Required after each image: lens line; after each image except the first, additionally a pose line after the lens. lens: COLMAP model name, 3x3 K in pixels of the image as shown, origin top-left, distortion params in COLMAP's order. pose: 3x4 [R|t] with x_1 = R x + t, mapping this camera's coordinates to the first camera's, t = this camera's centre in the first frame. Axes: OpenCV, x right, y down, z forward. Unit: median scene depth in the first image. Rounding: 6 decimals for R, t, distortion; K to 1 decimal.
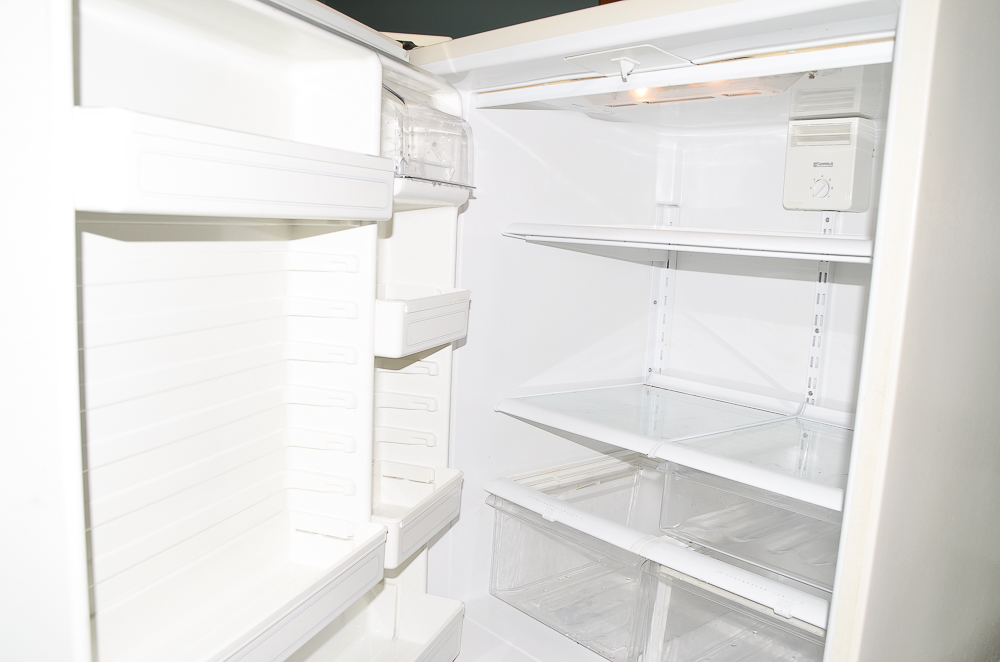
lens RADIAL K [[841.3, 0, 504.9], [0, 841.3, 337.7], [0, 0, 1]] dist [-0.130829, 0.115455]
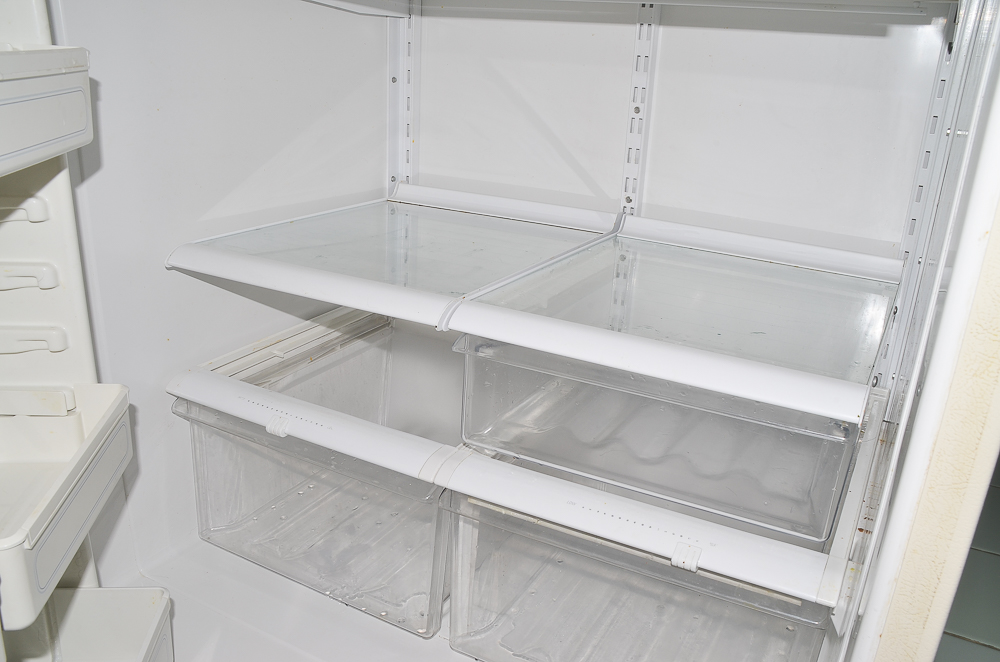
lens RADIAL K [[841.3, 0, 503.1], [0, 841.3, 355.0], [0, 0, 1]] dist [-0.130829, 0.115455]
pose [[0.936110, -0.134902, 0.324807, 0.014433], [0.048070, 0.963922, 0.261807, 0.002350], [-0.348407, -0.229466, 0.908822, 0.354402]]
